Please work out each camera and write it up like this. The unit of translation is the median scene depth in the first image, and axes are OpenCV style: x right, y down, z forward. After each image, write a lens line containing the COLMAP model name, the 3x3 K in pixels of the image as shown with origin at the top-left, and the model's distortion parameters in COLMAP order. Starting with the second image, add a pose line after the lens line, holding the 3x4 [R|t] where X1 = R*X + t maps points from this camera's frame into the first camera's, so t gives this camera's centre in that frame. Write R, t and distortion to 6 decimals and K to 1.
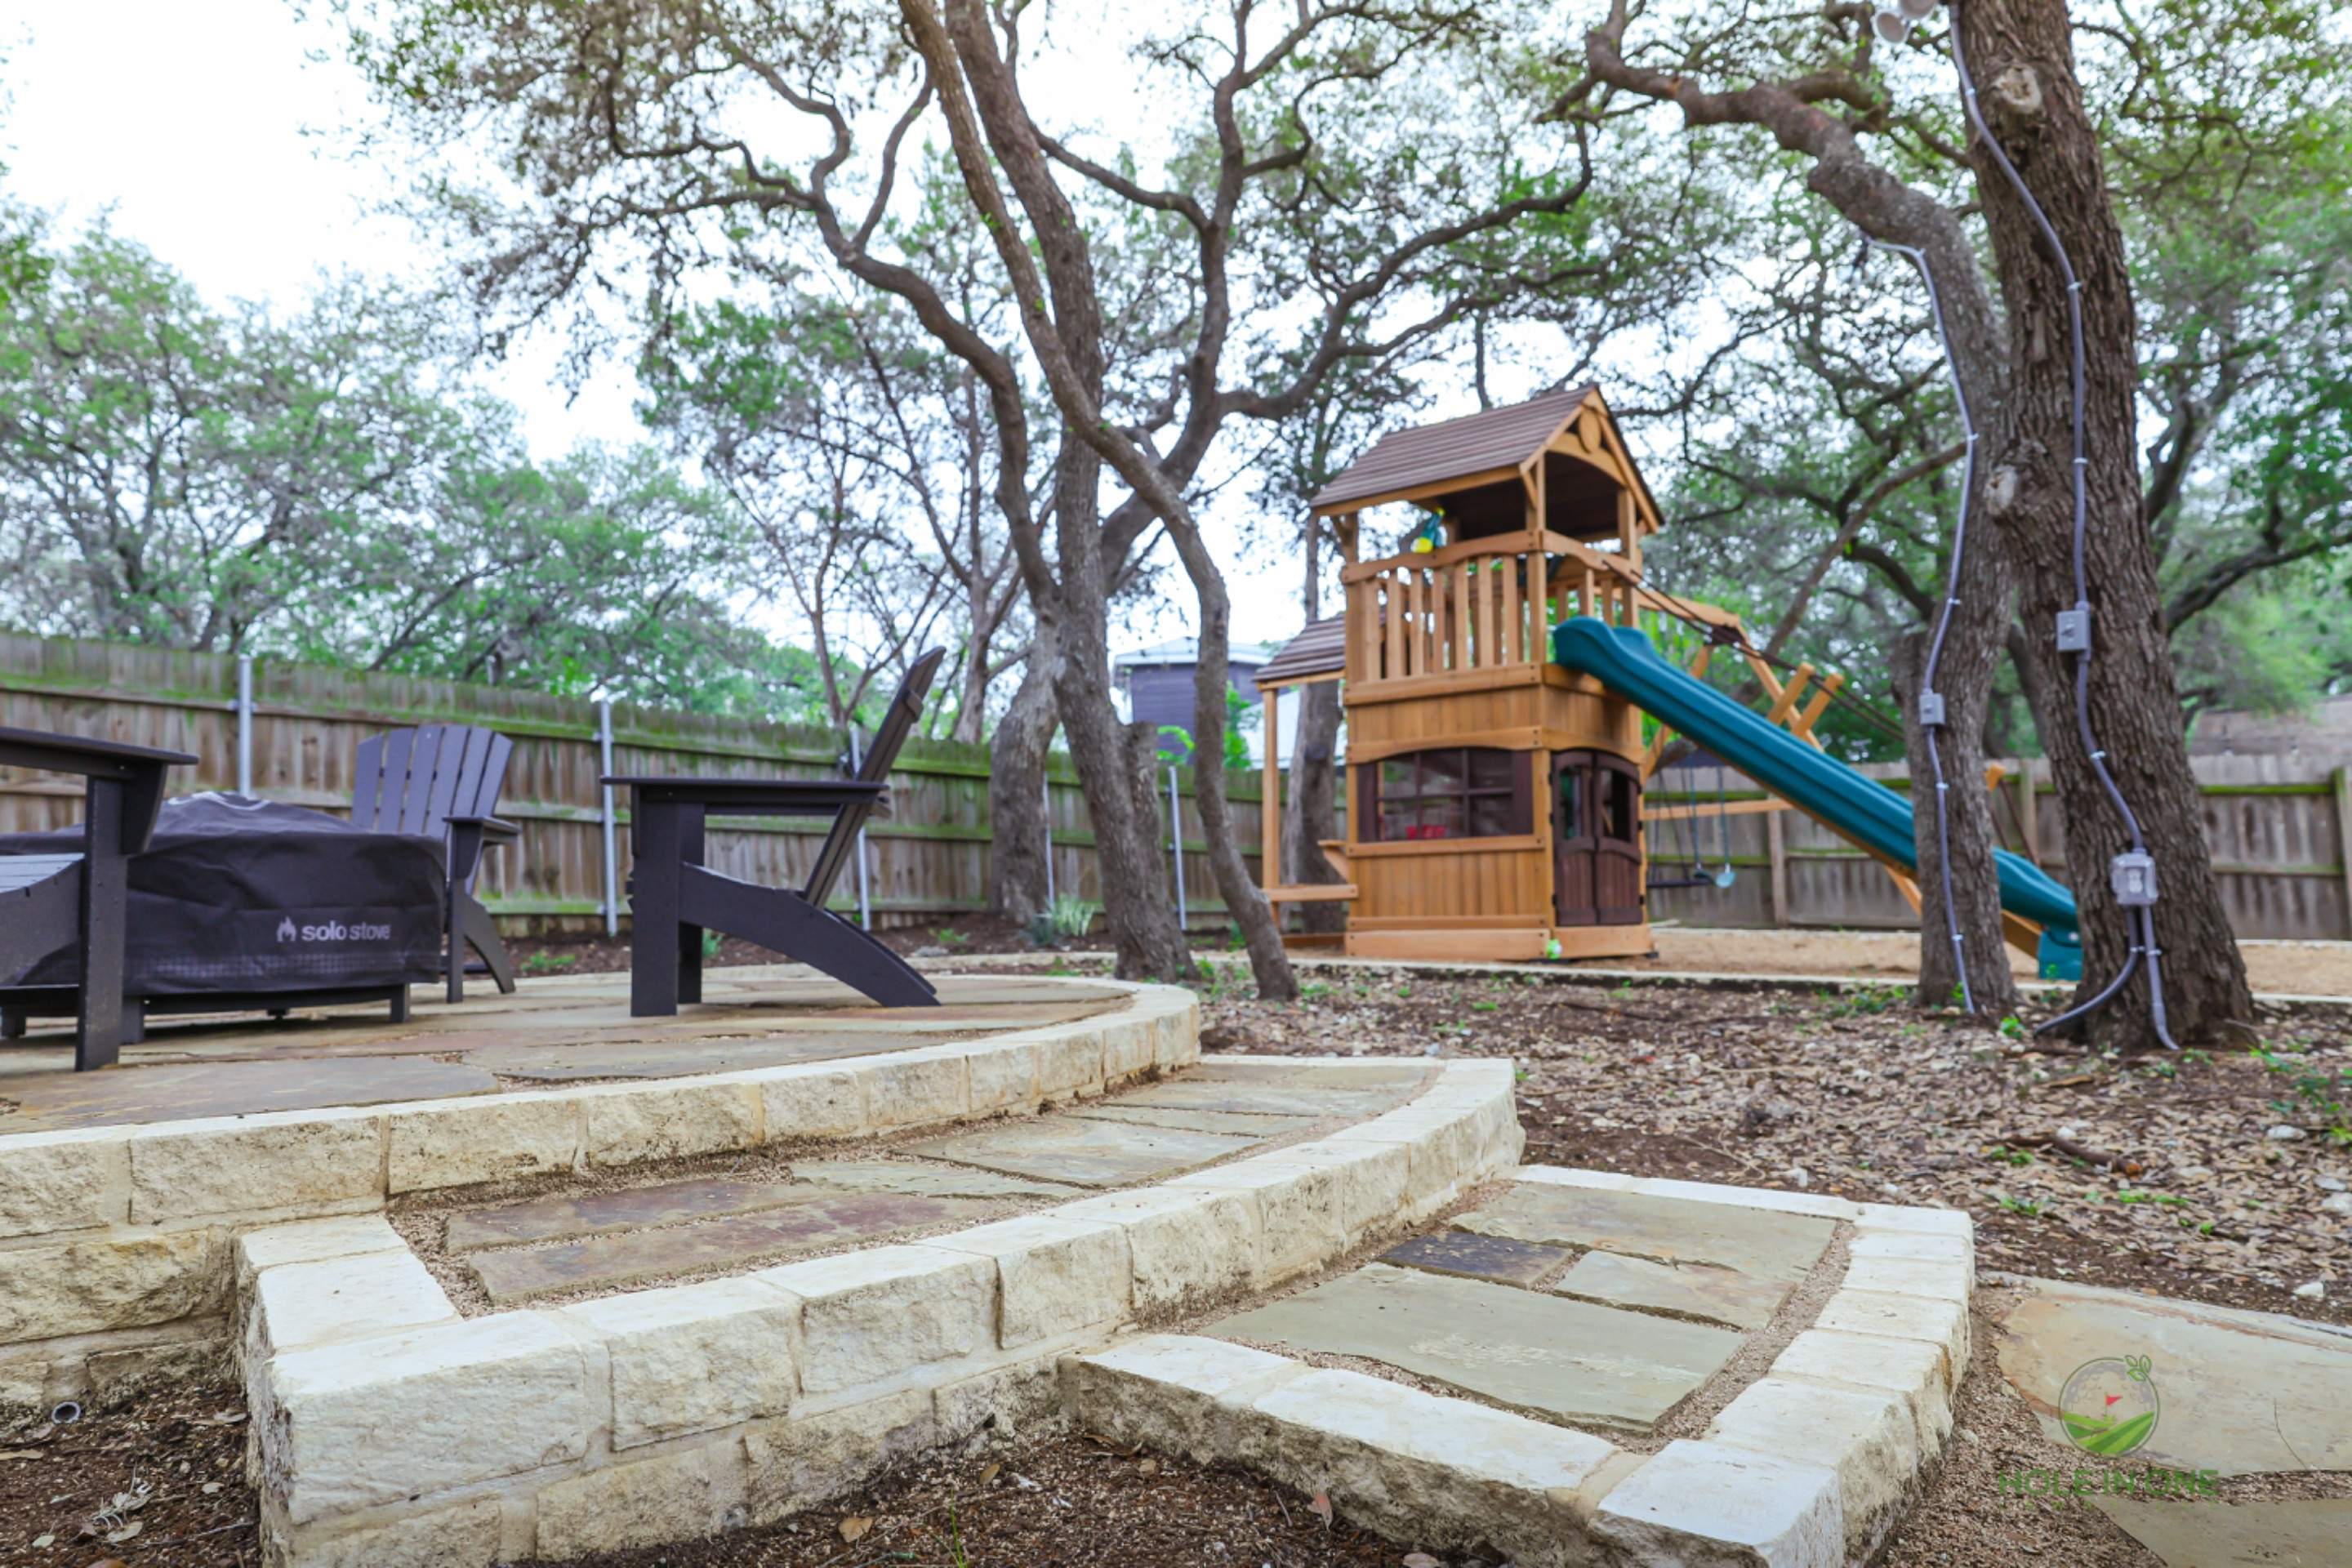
lens RADIAL K [[1609.7, 0, 1179.3], [0, 1609.7, 770.4], [0, 0, 1]] dist [0.035791, 0.003263]
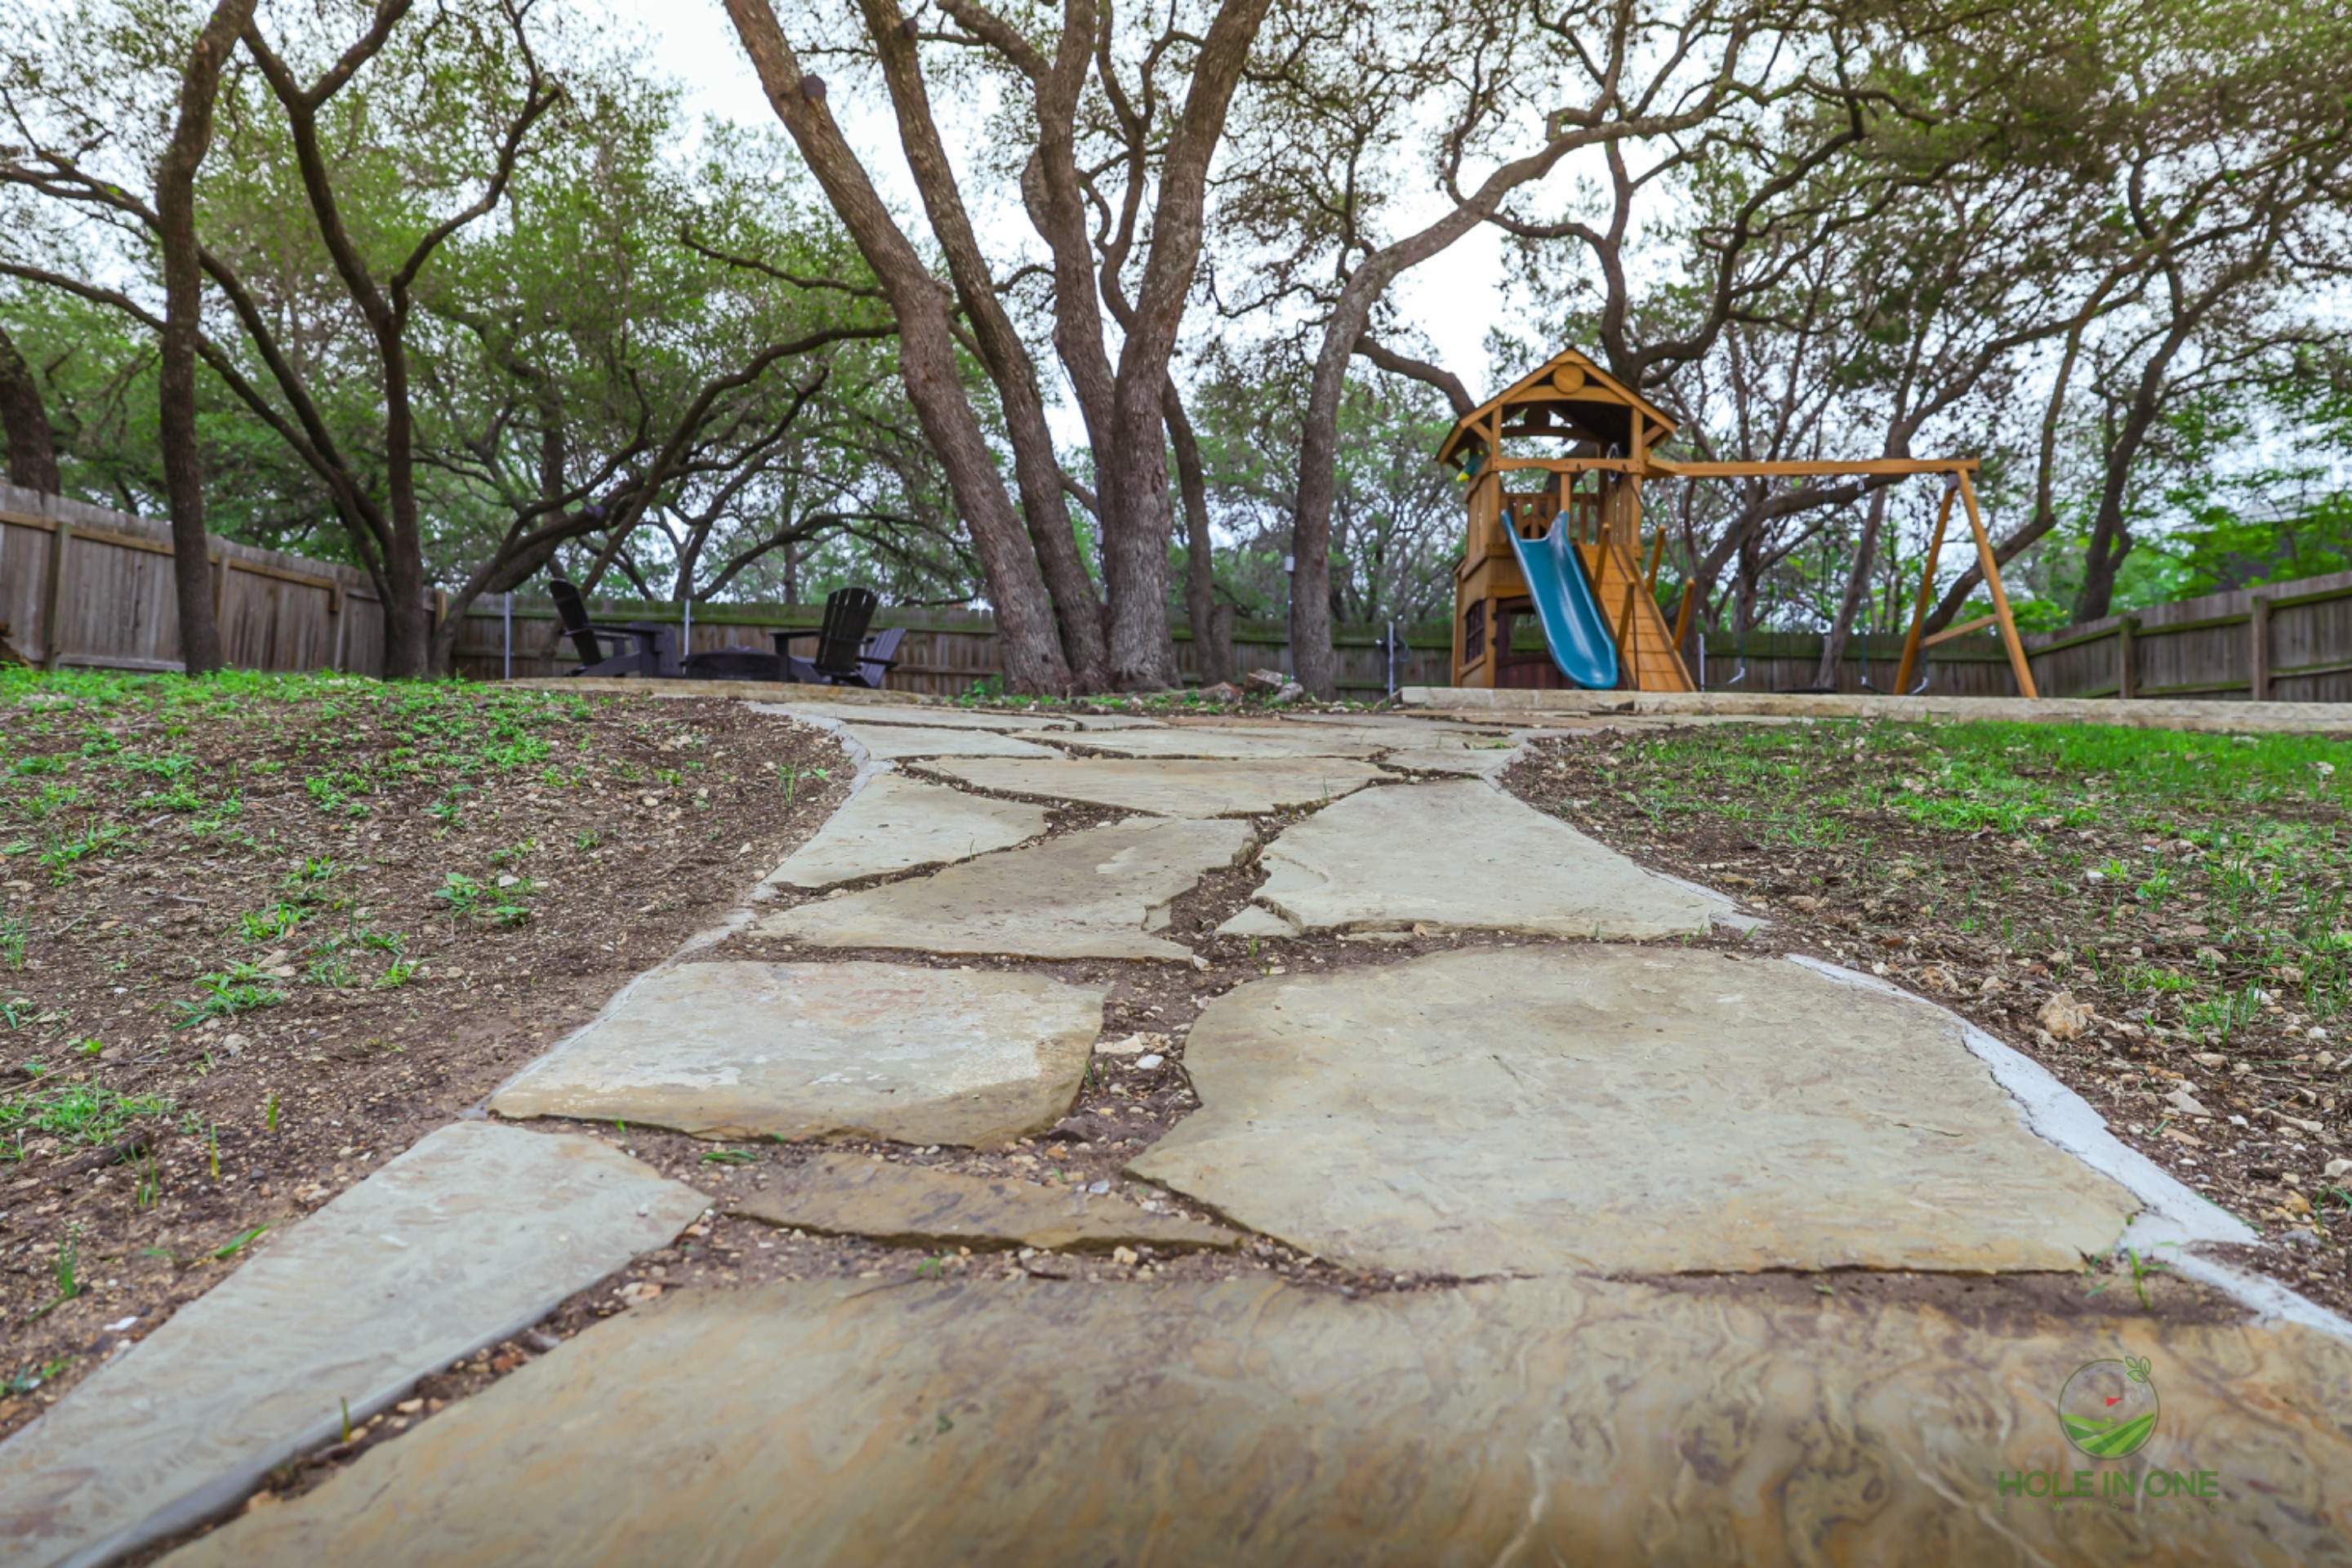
lens RADIAL K [[1577.2, 0, 1166.4], [0, 1577.2, 789.8], [0, 0, 1]] dist [0.040824, 0.008976]
pose [[0.620529, 0.003003, -0.784178, 1.121024], [0.035727, 0.998846, 0.032097, 0.101736], [0.783370, -0.047934, 0.619705, -0.200577]]
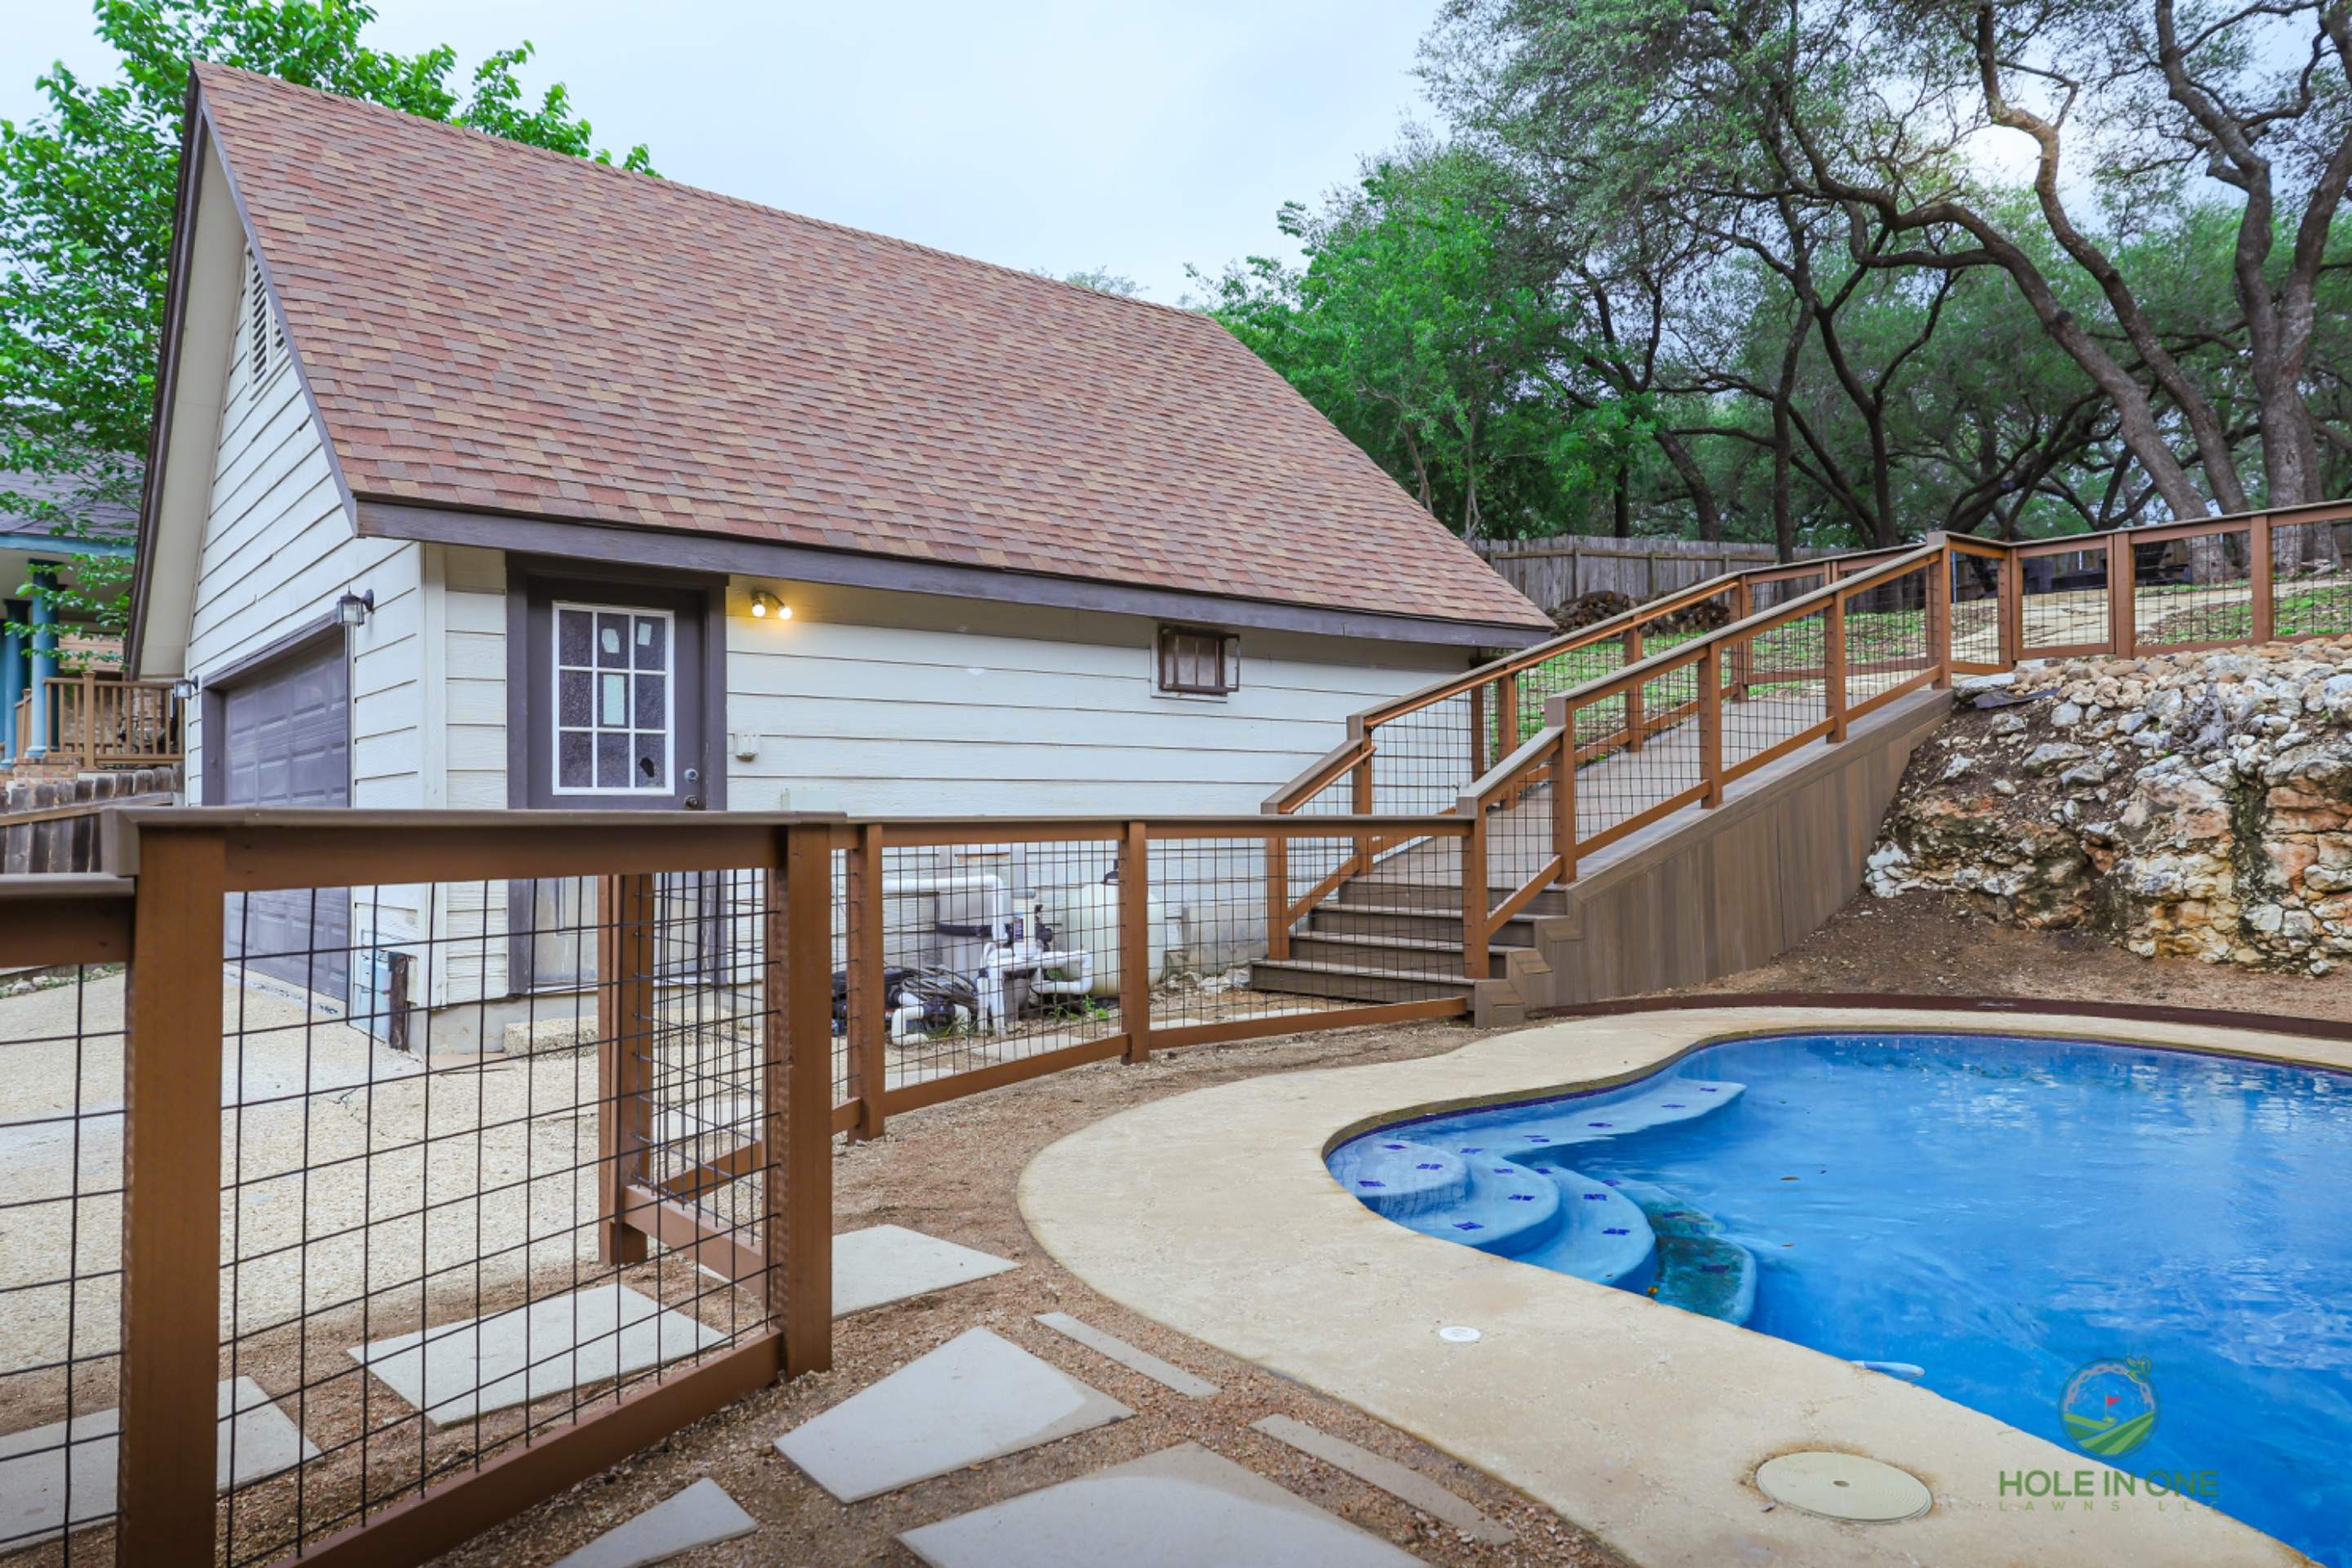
lens RADIAL K [[1577.2, 0, 1177.4], [0, 1577.2, 779.7], [0, 0, 1]] dist [0.040824, 0.008976]
pose [[-0.202513, 0.029263, -0.978842, 2.392958], [0.105474, 0.994391, 0.007906, 0.158451], [0.973583, -0.101641, -0.204463, -0.479192]]
